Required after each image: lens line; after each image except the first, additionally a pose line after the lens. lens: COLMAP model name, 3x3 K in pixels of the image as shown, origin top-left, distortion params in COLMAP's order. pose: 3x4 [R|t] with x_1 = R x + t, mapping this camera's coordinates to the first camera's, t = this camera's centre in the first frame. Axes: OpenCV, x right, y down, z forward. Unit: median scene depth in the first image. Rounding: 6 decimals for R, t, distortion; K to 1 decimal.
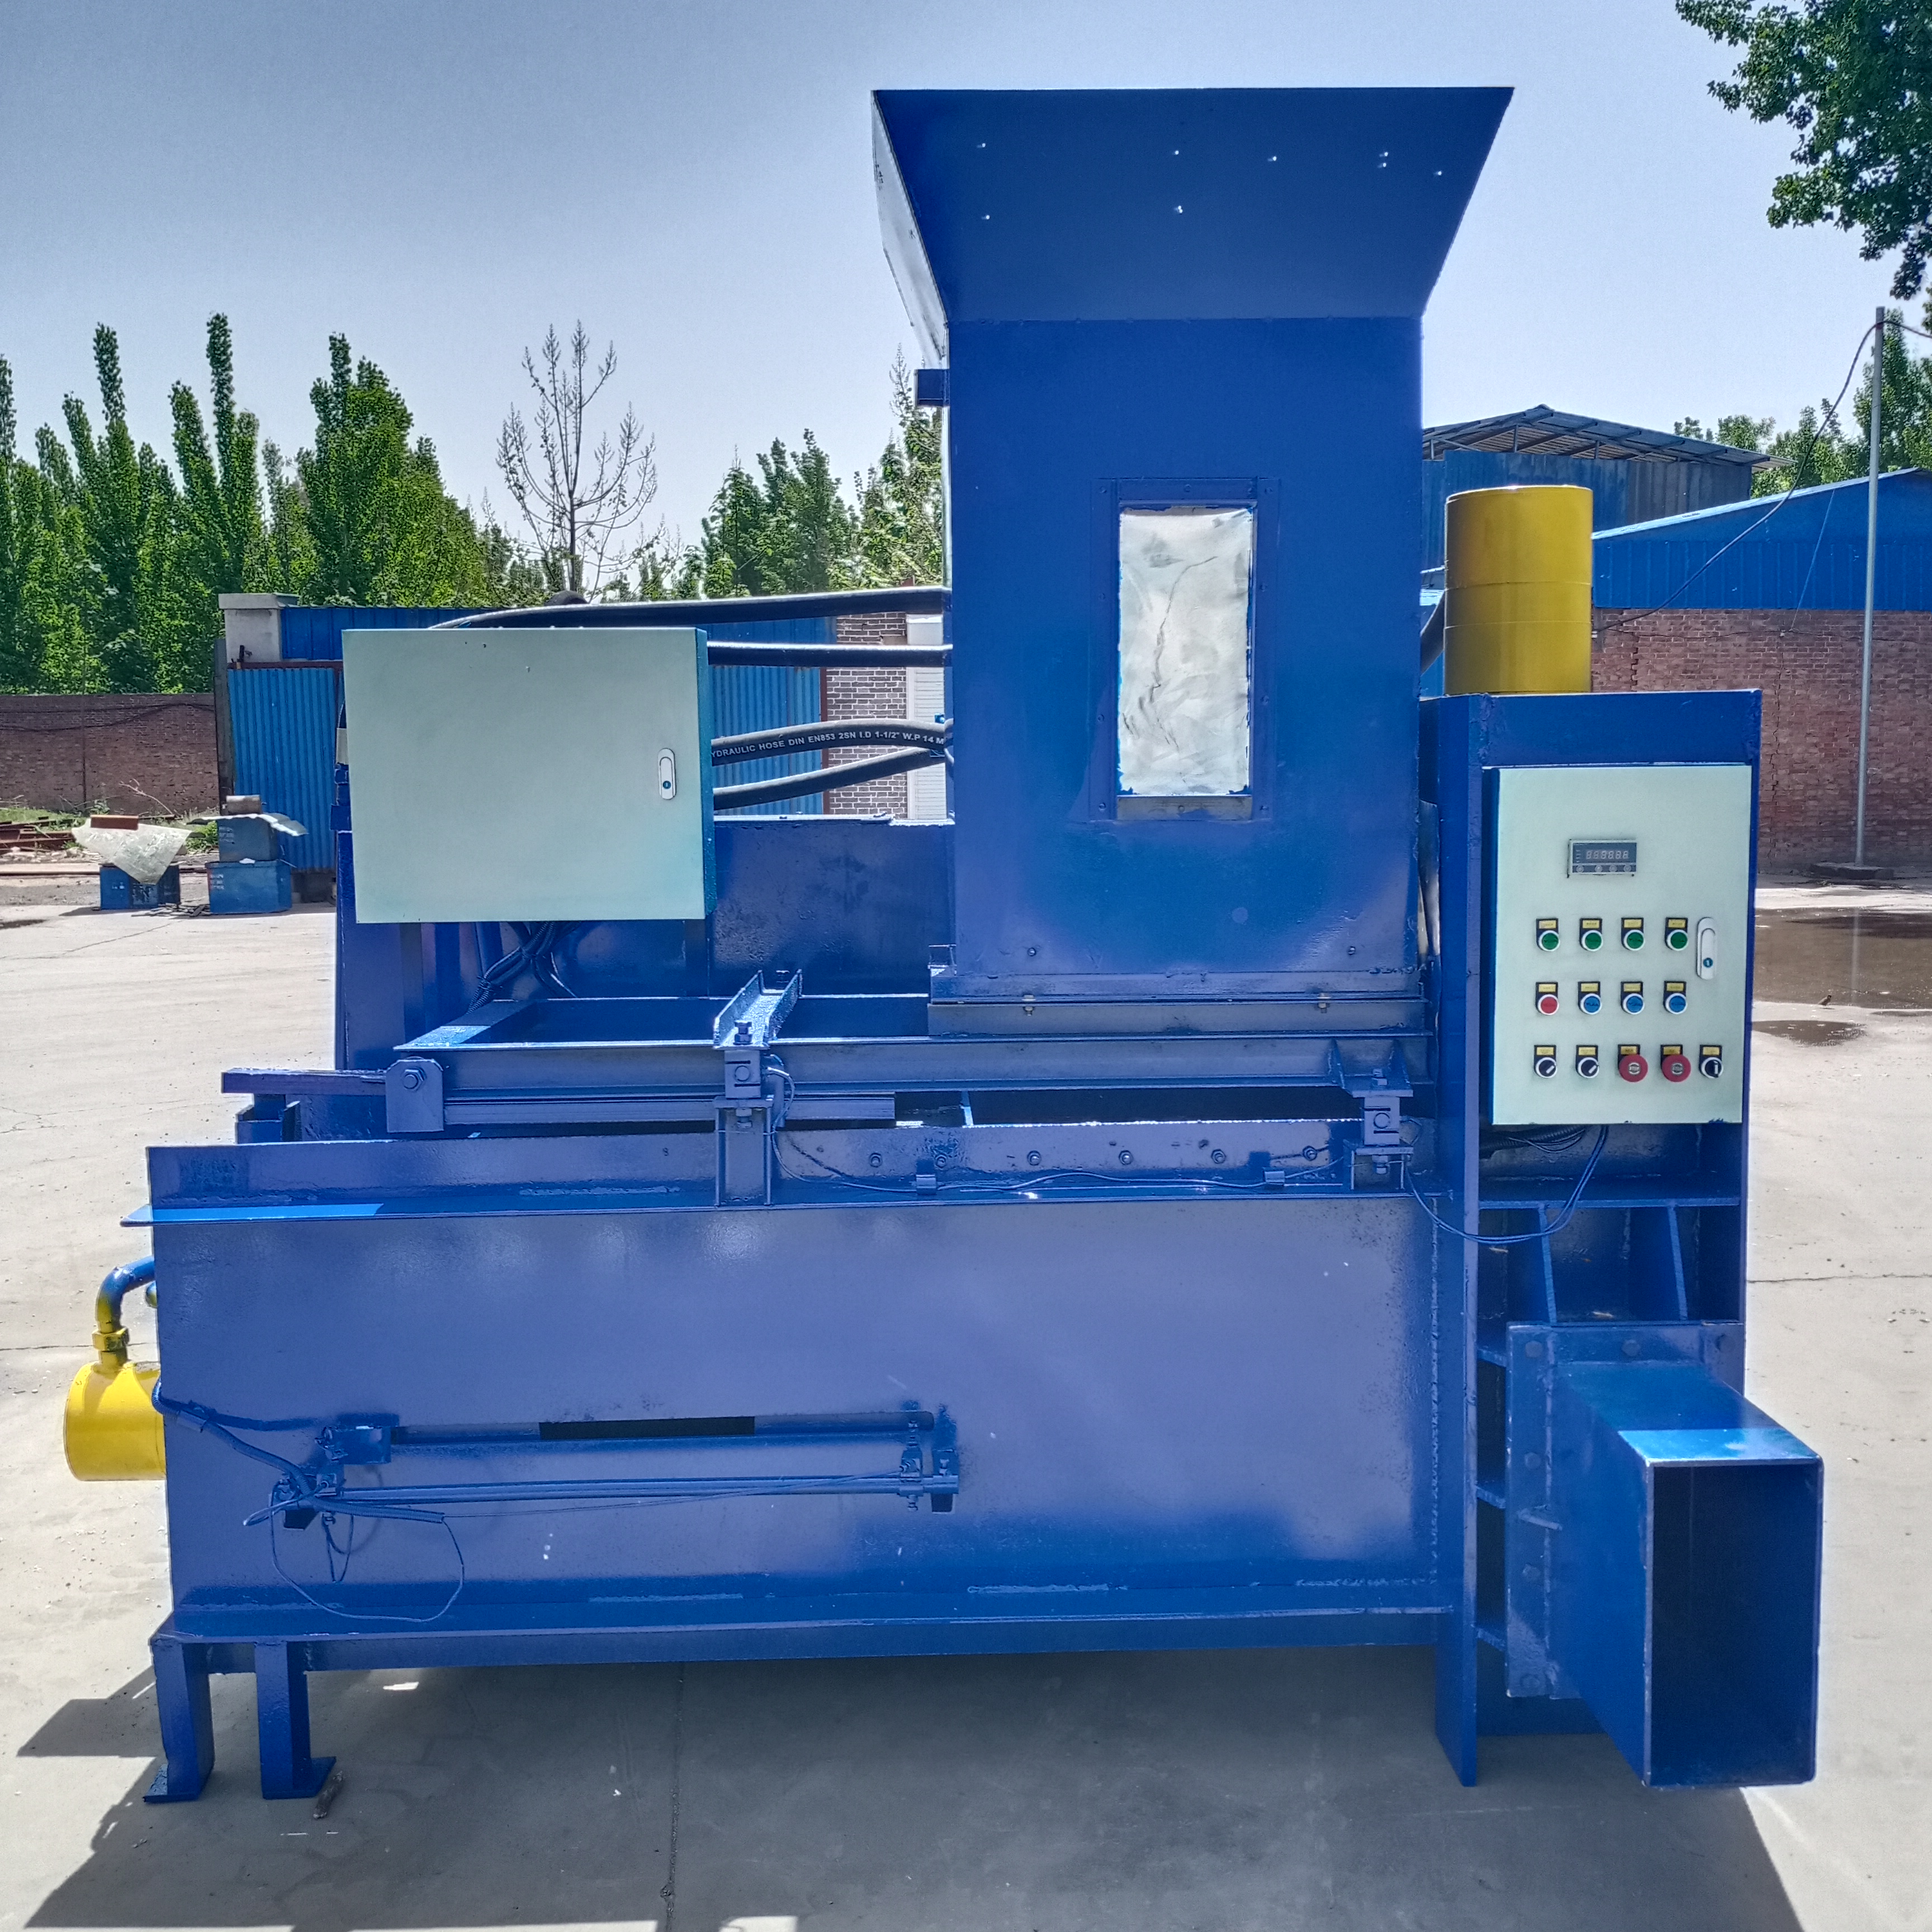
lens RADIAL K [[2078.3, 0, 956.7], [0, 2078.3, 974.9], [0, 0, 1]] dist [0.009679, 0.000000]
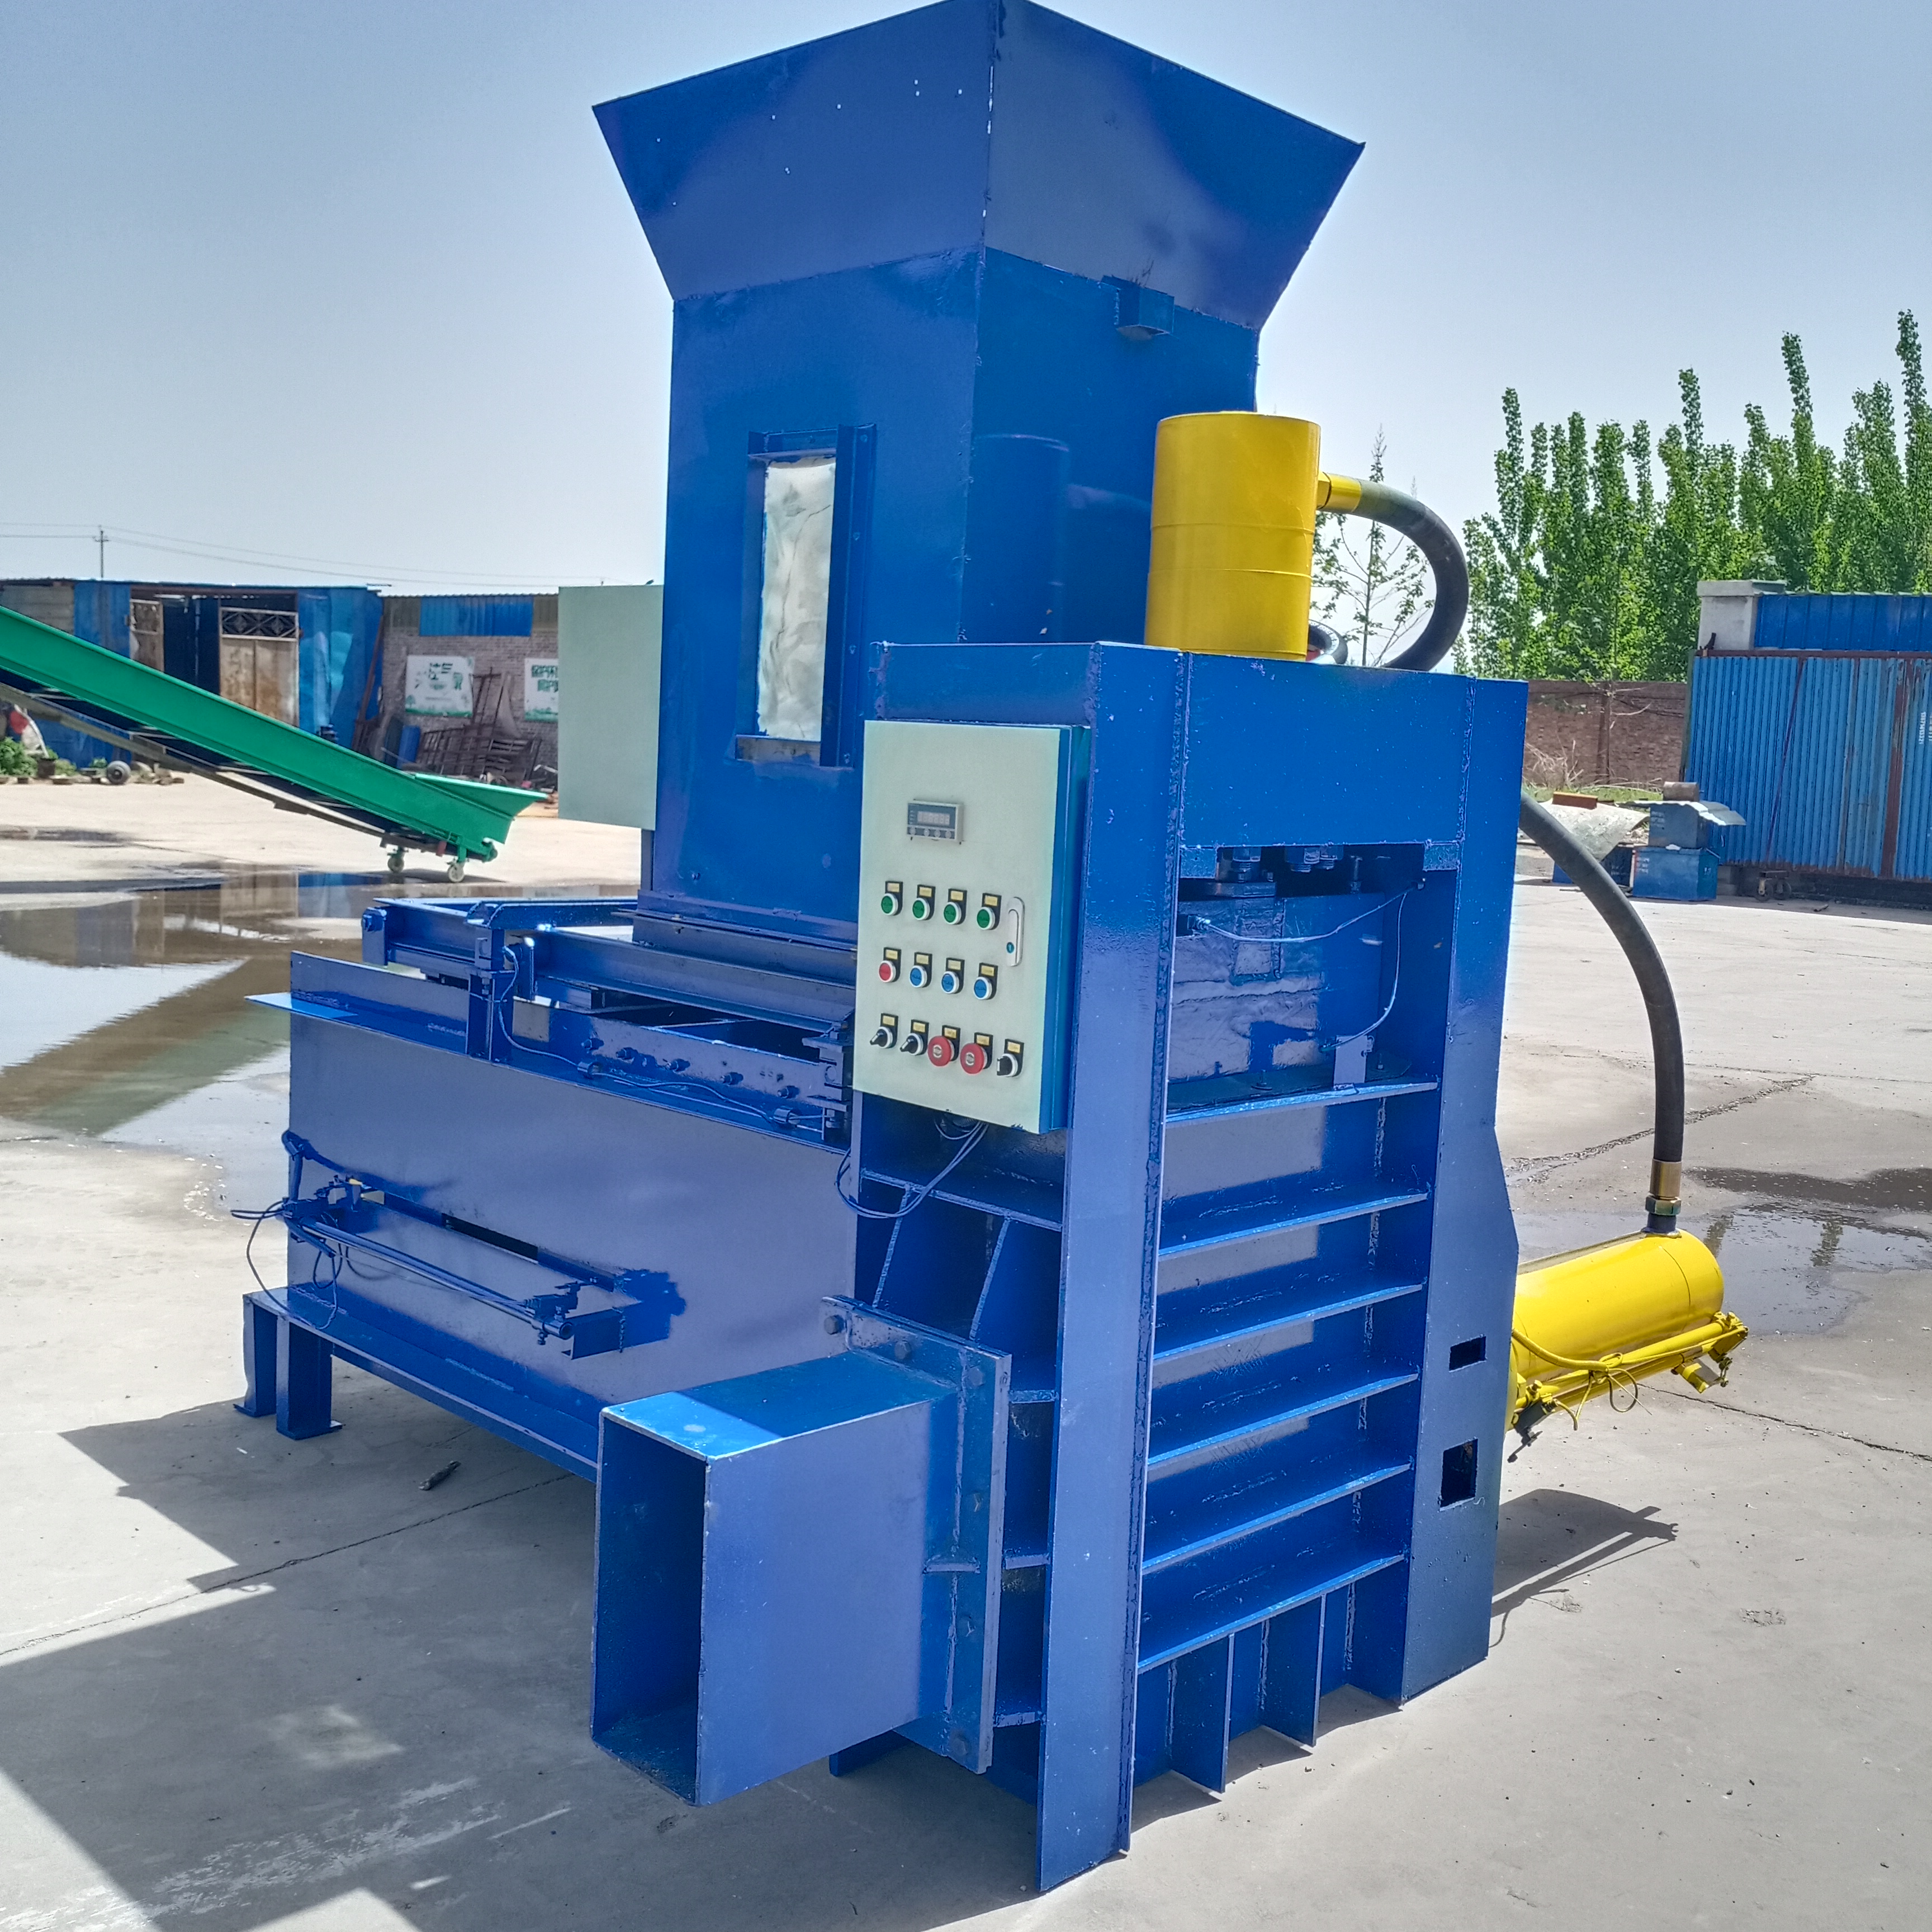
lens RADIAL K [[2078.3, 0, 955.6], [0, 2078.3, 970.5], [0, 0, 1]] dist [0.009679, 0.000000]
pose [[0.690343, 0.129420, -0.711813, 0.915259], [-0.129032, 0.990121, 0.054881, -0.039310], [0.711883, 0.053960, 0.700222, 0.341664]]
